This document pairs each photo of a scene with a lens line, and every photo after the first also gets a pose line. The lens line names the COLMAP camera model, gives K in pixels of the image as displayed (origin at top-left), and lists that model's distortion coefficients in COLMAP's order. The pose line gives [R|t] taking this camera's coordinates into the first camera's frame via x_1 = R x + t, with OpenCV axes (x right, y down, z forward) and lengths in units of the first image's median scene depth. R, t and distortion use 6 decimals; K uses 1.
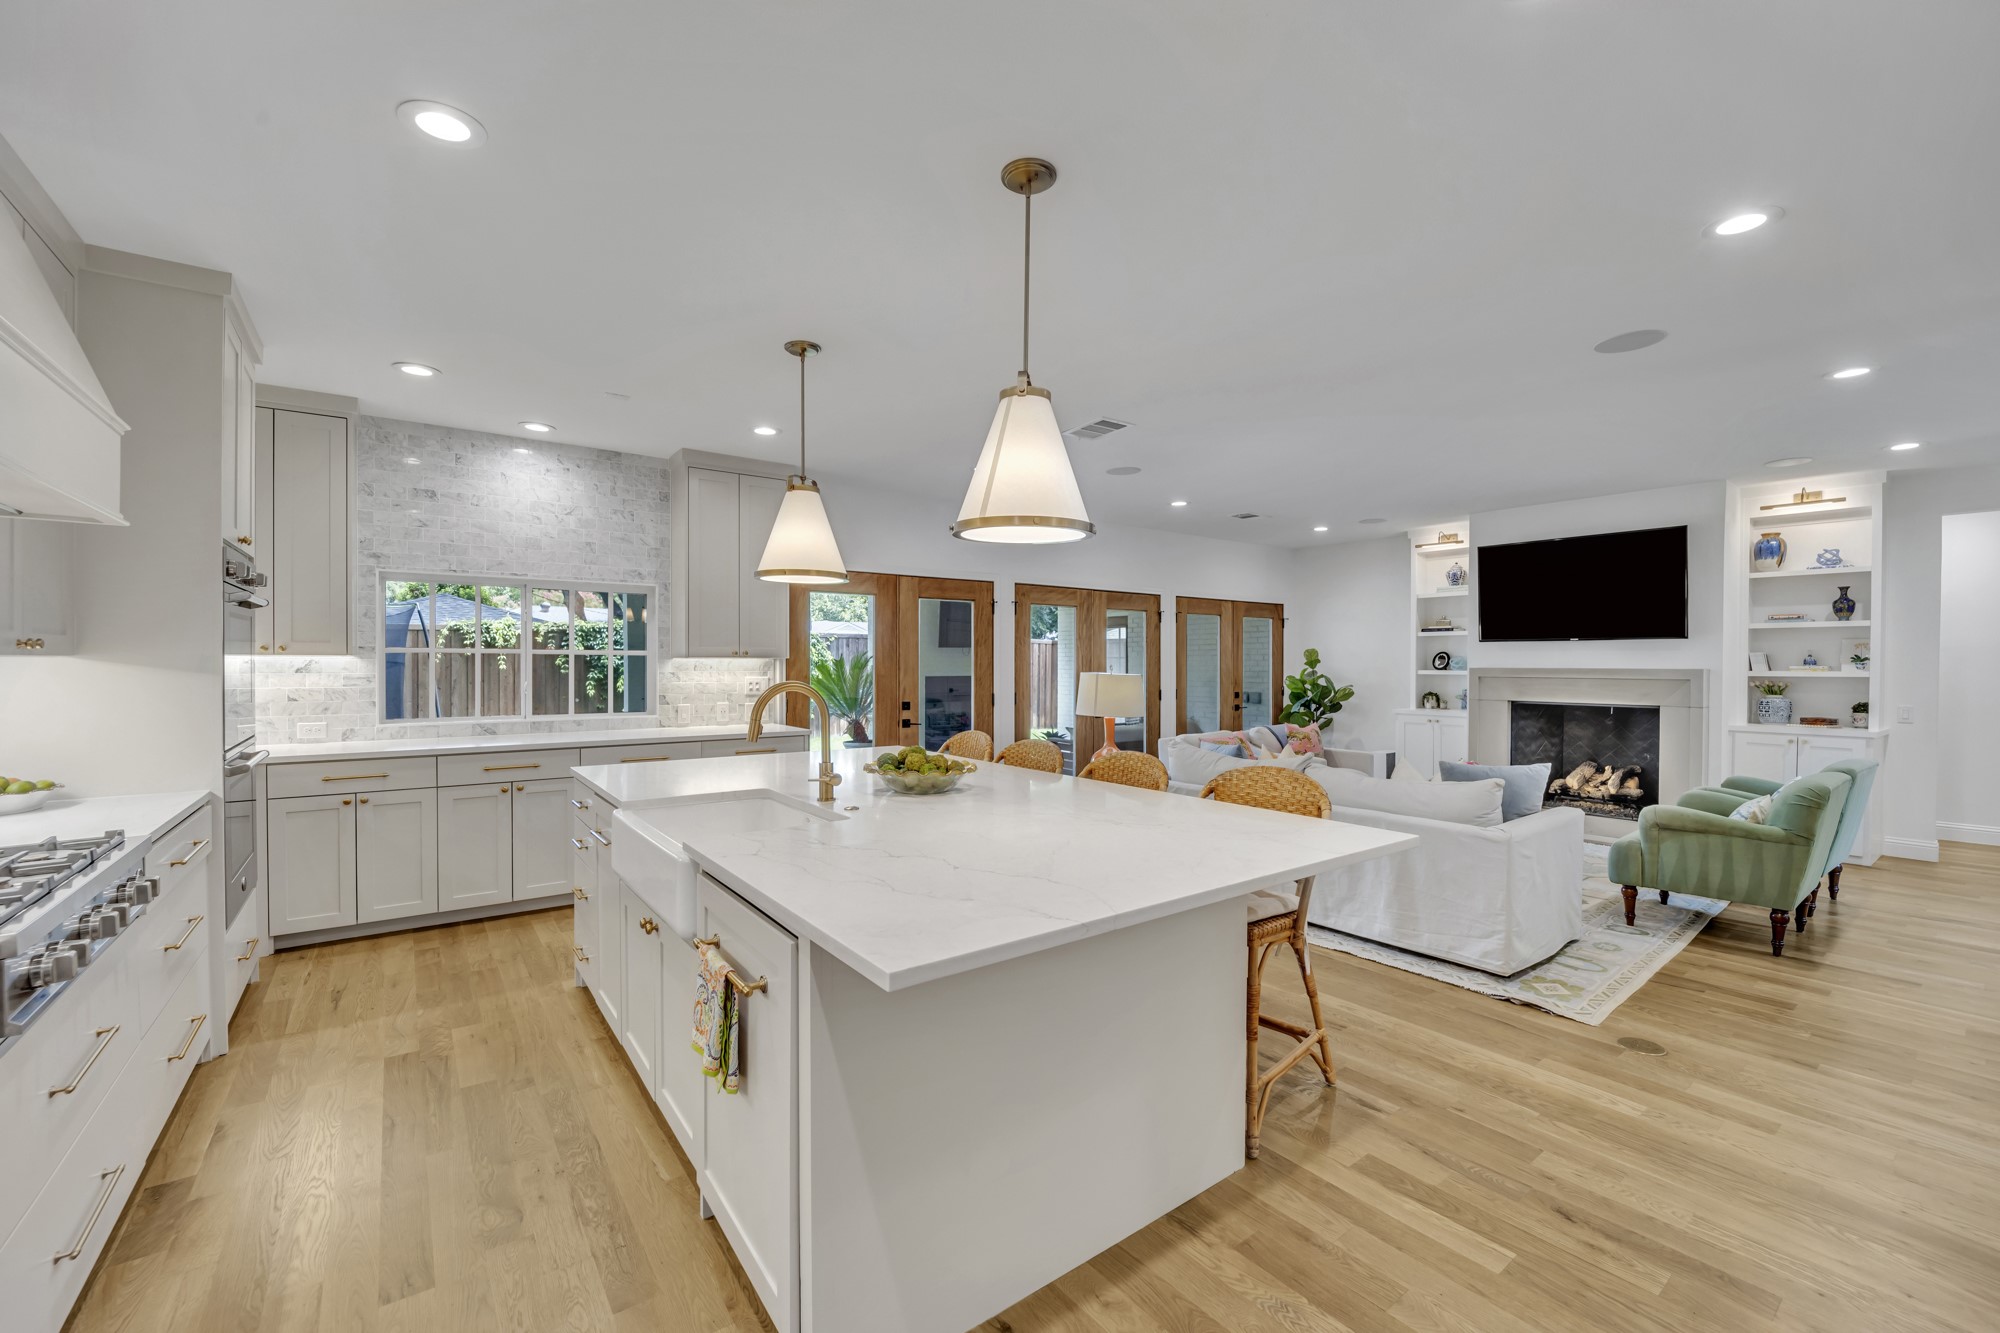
lens RADIAL K [[807.8, 0, 992.6], [0, 807.8, 660.7], [0, 0, 1]] dist [-0.020438, -0.000315]
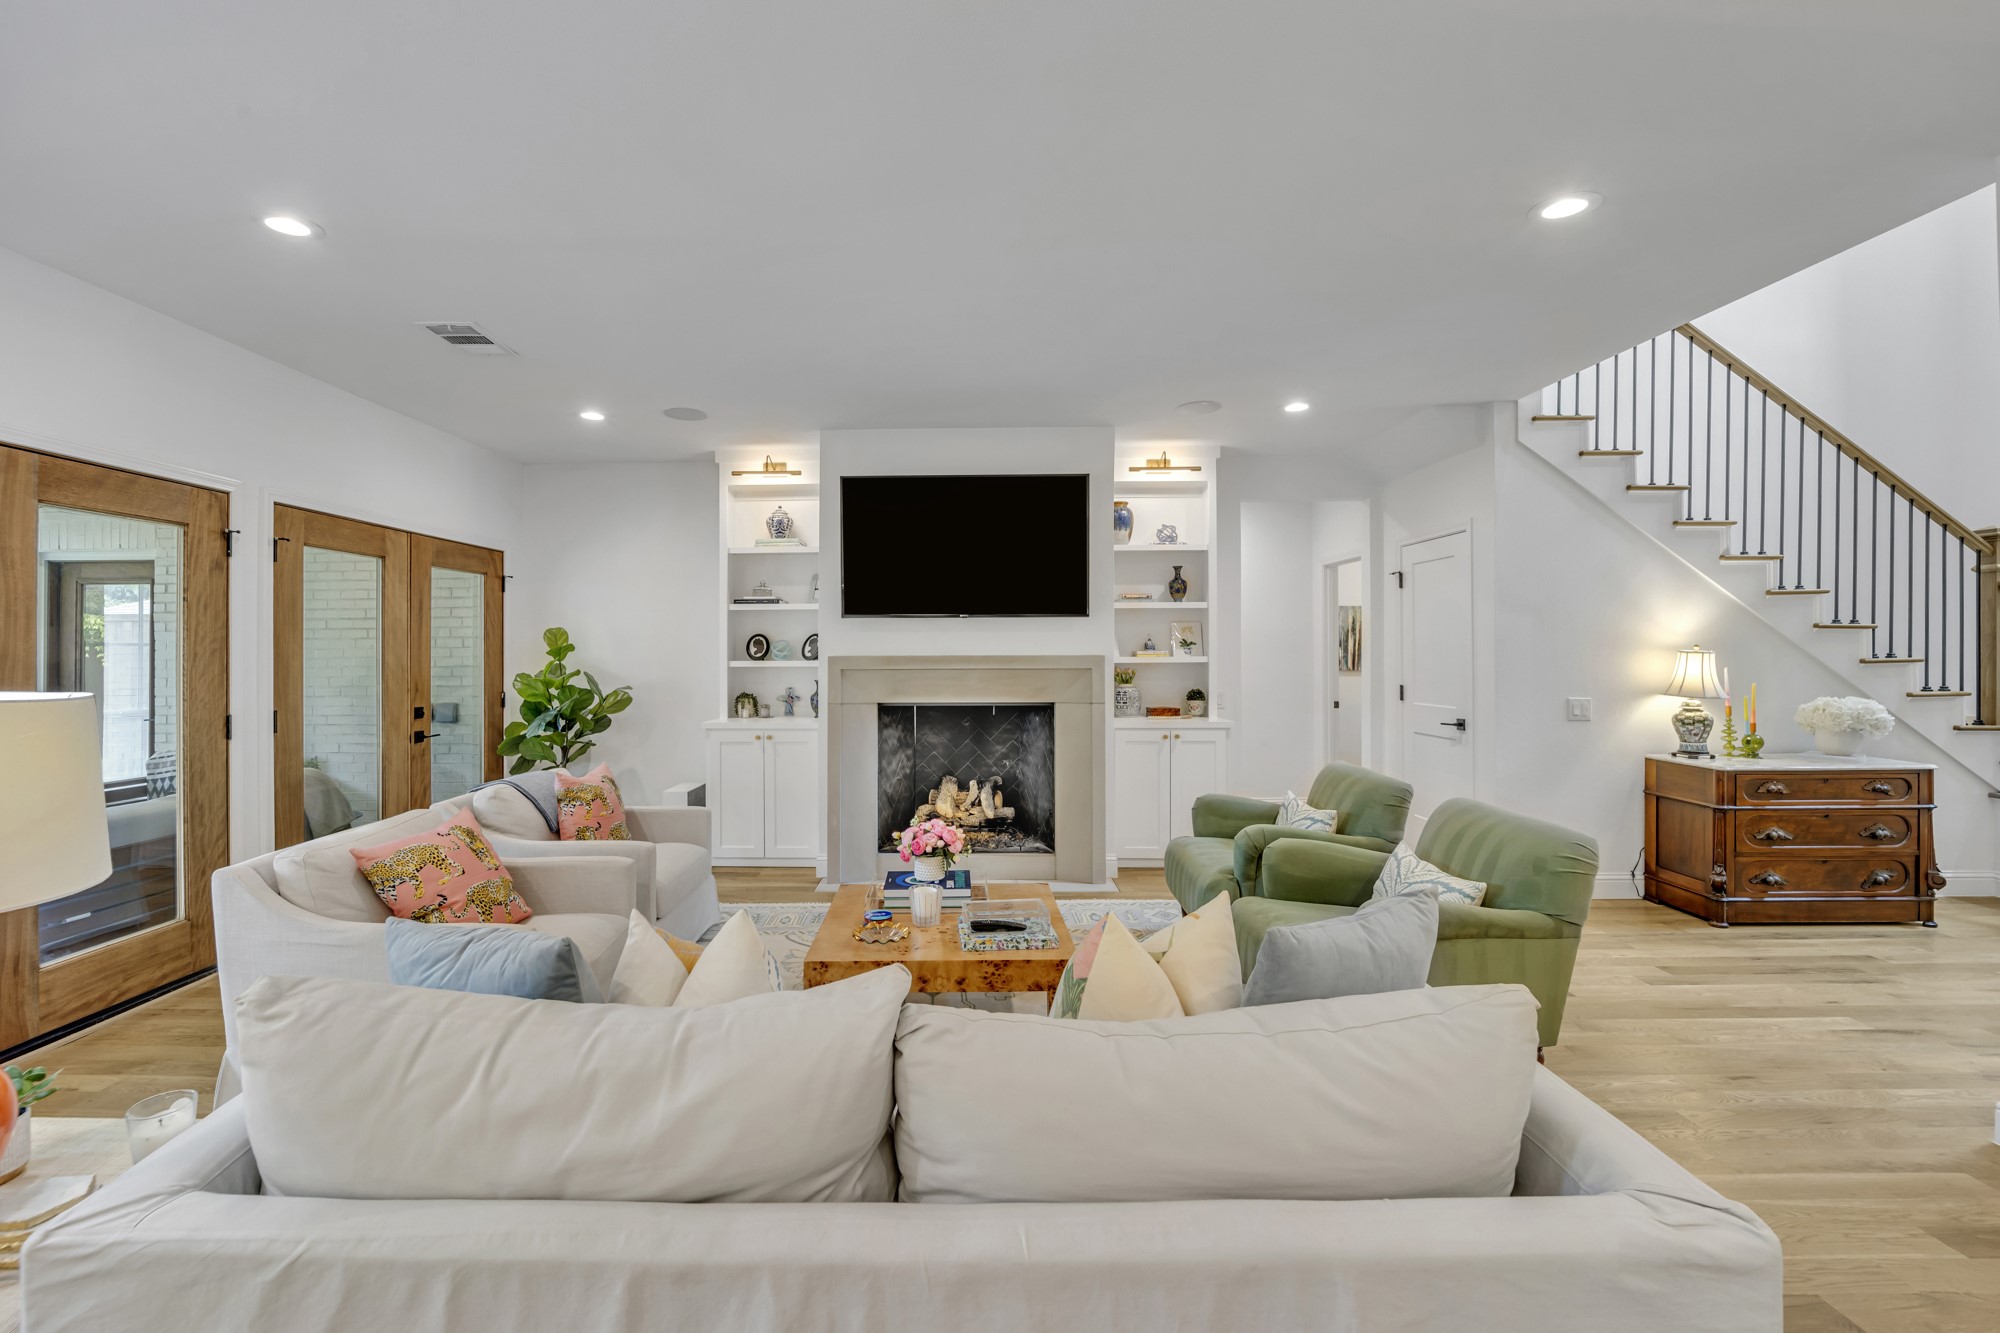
lens RADIAL K [[846.9, 0, 953.5], [0, 846.9, 643.0], [0, 0, 1]] dist [0.008218, 0.000151]
pose [[0.613427, 0.005007, 0.789736, 0.105118], [0.003962, 0.999948, -0.009417, 0.005076], [-0.789742, 0.008905, 0.613375, 0.508447]]
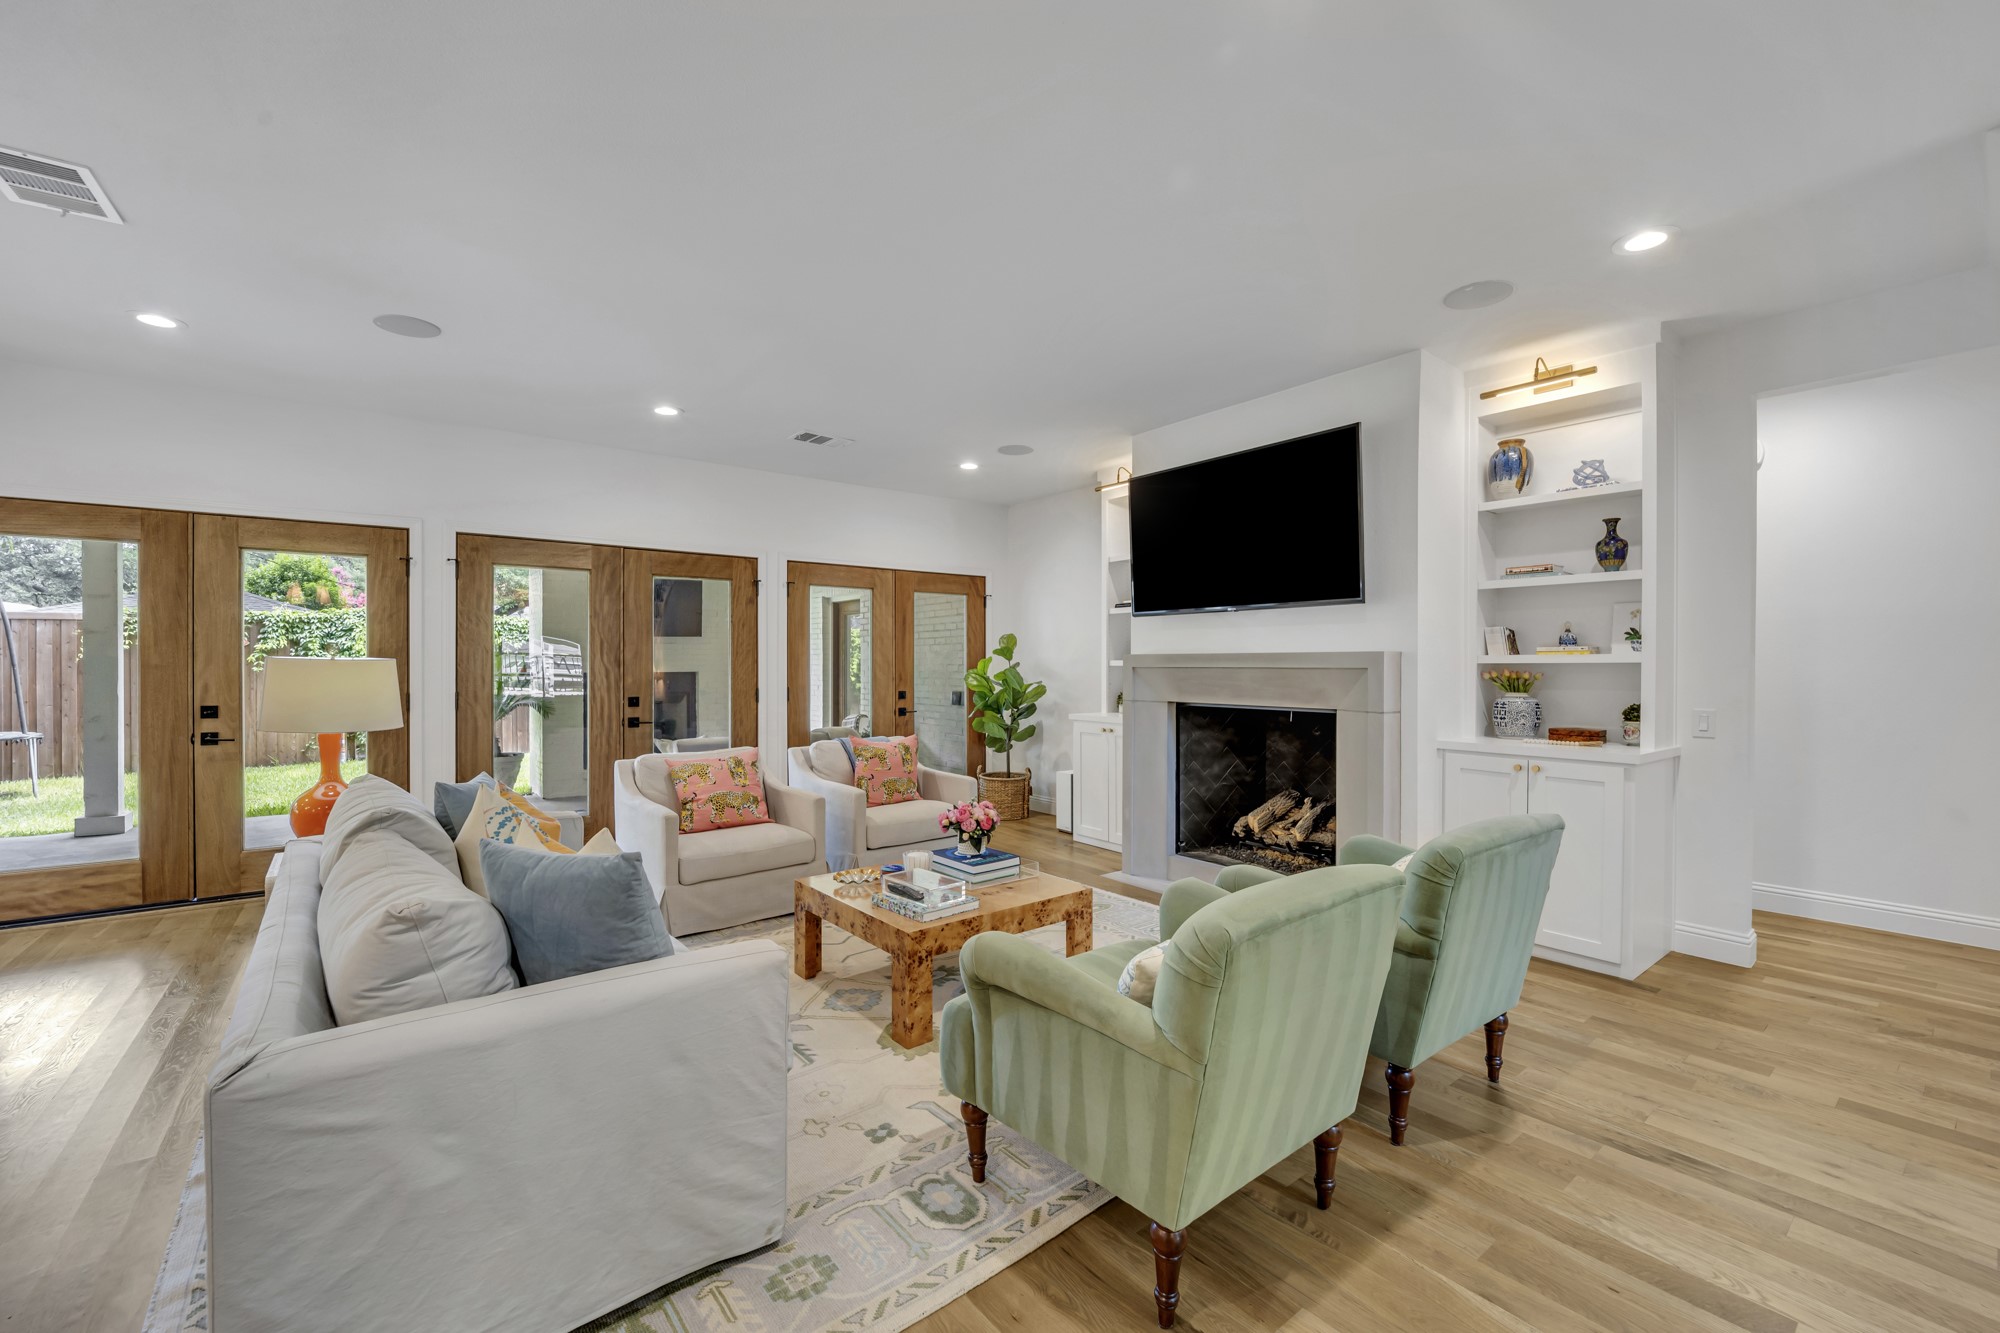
lens RADIAL K [[807.8, 0, 998.7], [0, 807.8, 659.6], [0, 0, 1]] dist [-0.020438, -0.000315]
pose [[0.999765, -0.002348, 0.021569, 0.497495], [0.002404, 0.999994, -0.002555, 0.015557], [-0.021563, 0.002607, 0.999764, 0.324492]]
